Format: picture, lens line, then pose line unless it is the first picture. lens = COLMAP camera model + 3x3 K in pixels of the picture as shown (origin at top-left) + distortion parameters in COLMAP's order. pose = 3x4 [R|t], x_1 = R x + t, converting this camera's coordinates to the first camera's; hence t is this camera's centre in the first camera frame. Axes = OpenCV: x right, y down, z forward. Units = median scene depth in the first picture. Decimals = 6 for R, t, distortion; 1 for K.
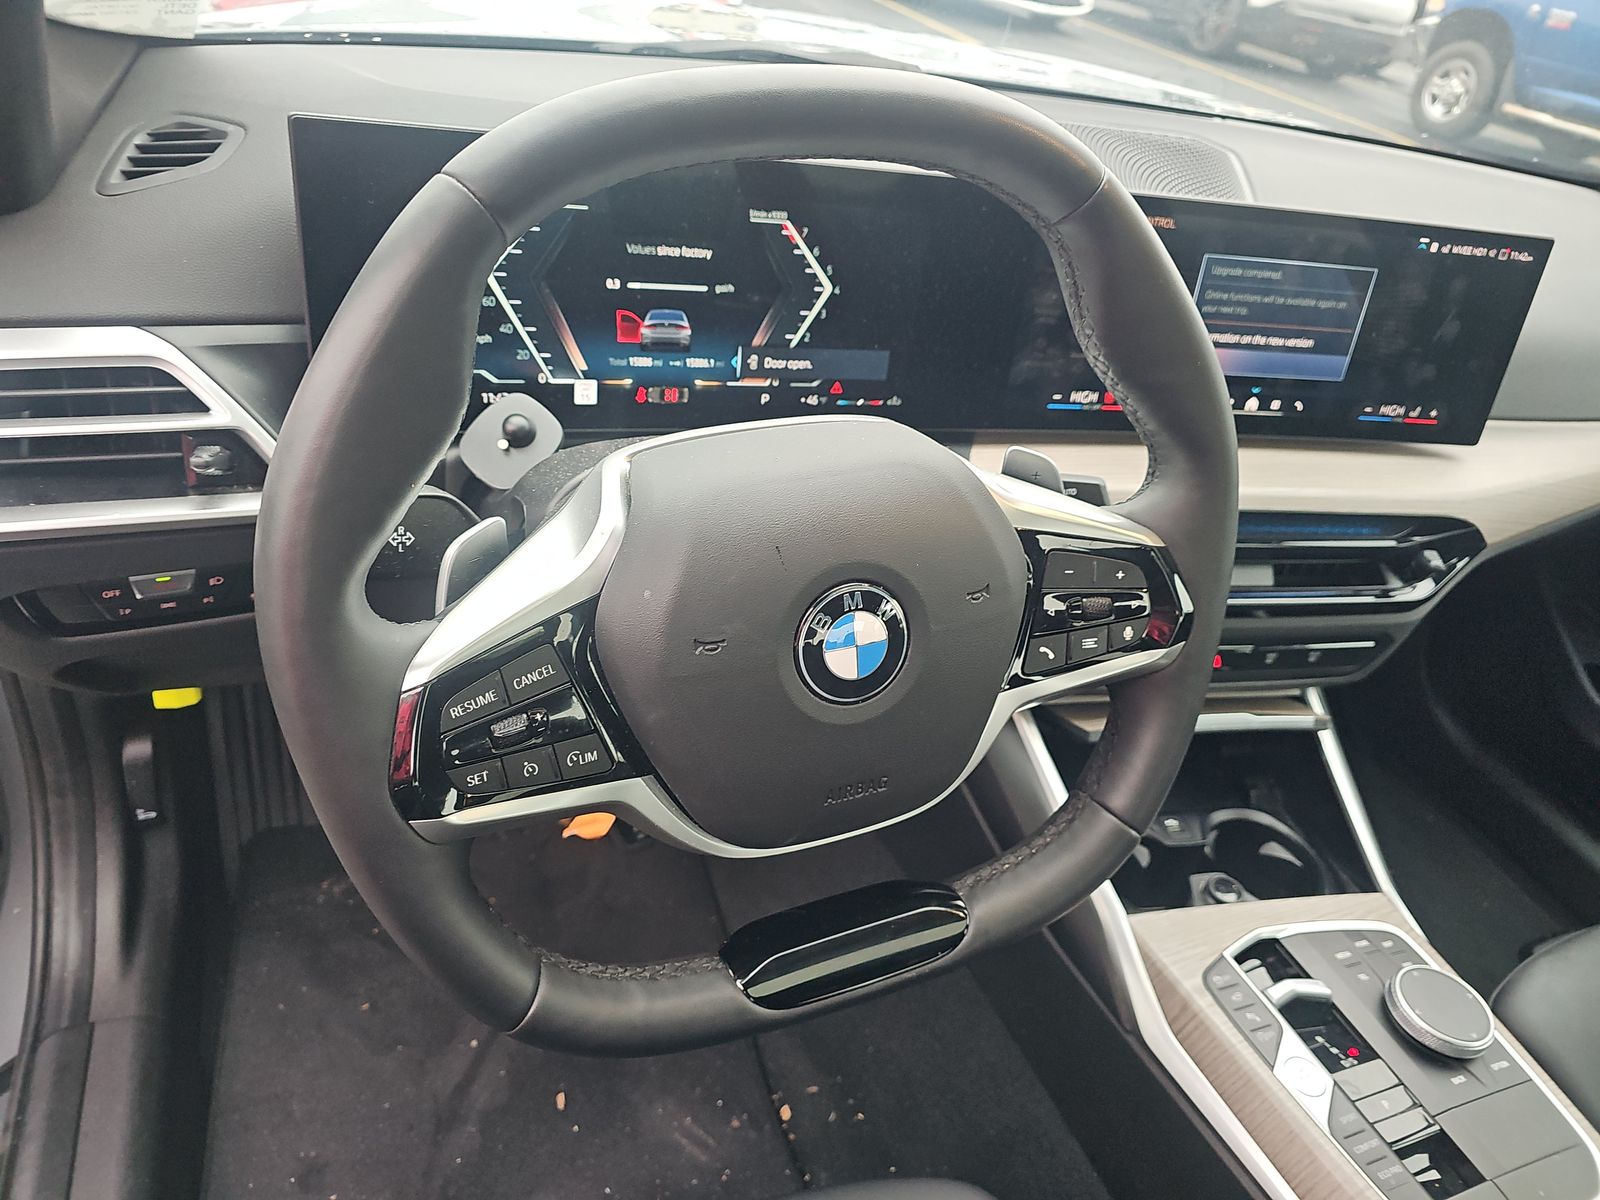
lens RADIAL K [[1077.4, 0, 800.0], [0, 1077.4, 600.0], [0, 0, 1]] dist [0.052558, -0.072854]
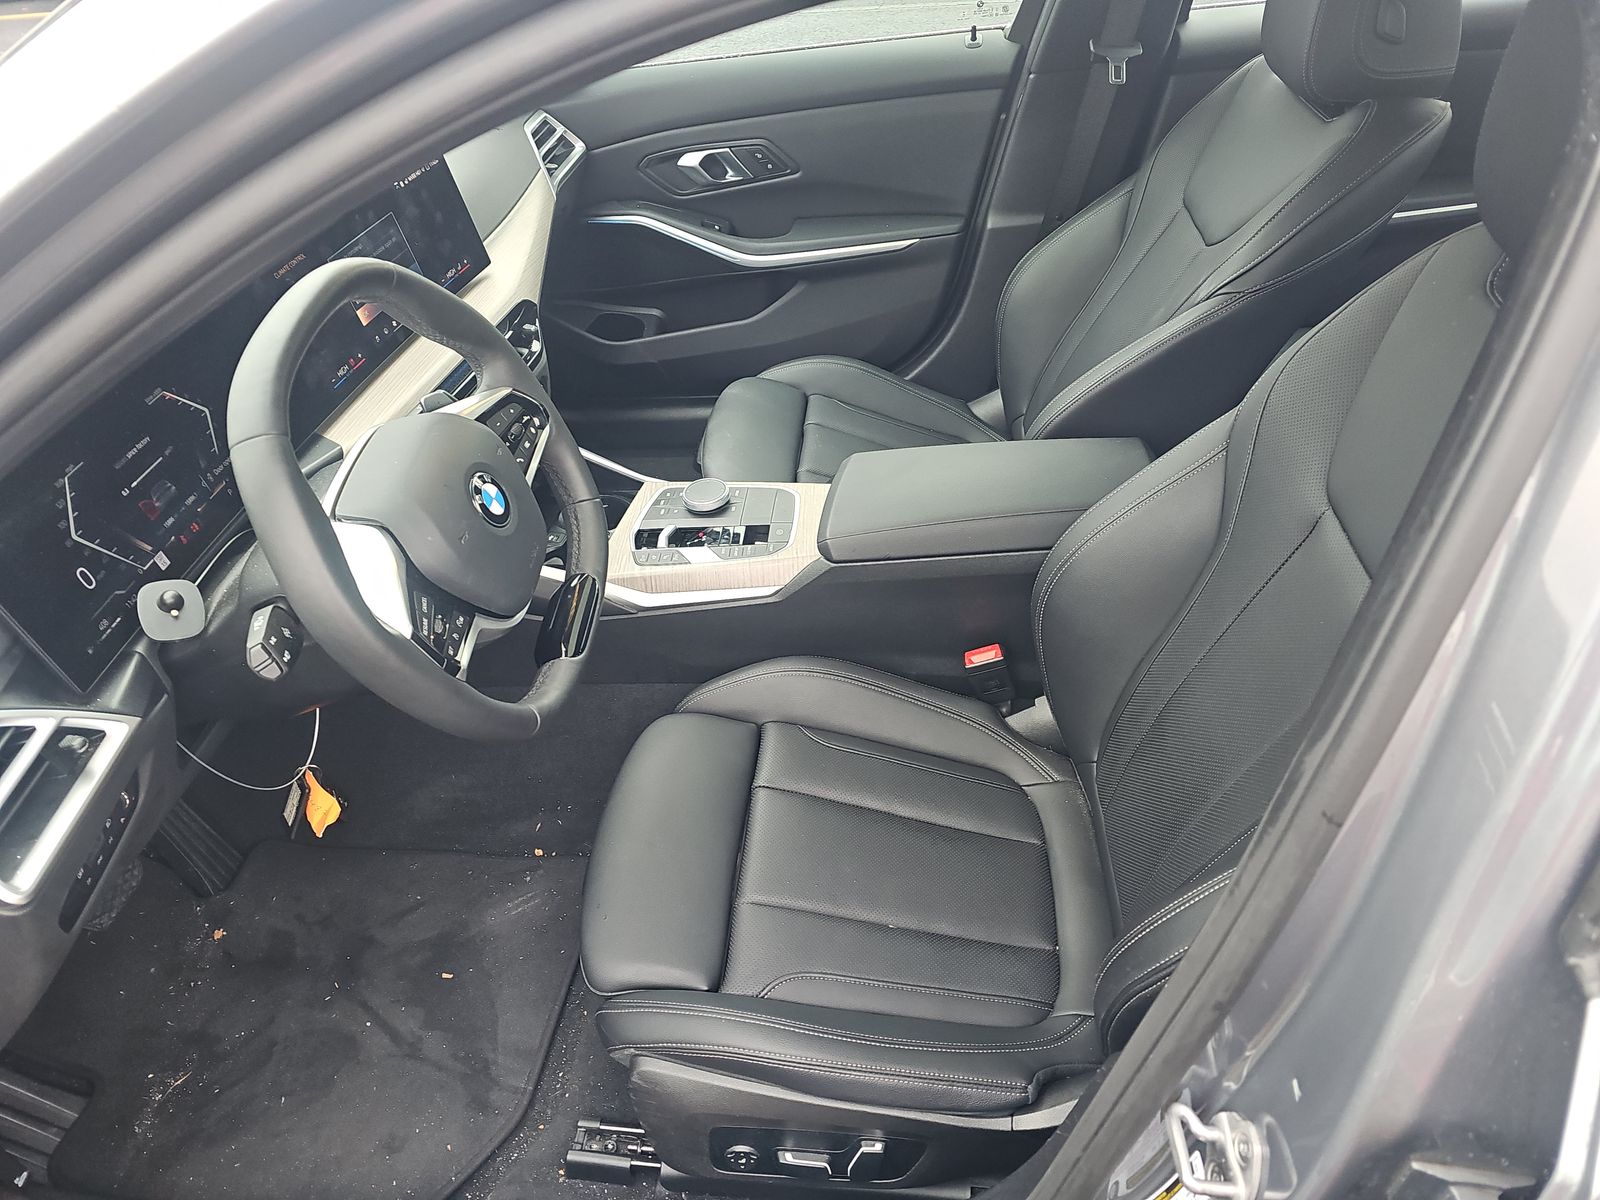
lens RADIAL K [[1077.4, 0, 800.0], [0, 1077.4, 600.0], [0, 0, 1]] dist [0.052558, -0.072854]
pose [[0.409960, -0.710576, 0.571851, -0.701038], [0.629986, 0.673977, 0.385840, -0.175533], [-0.659584, 0.202079, 0.723957, -0.600923]]
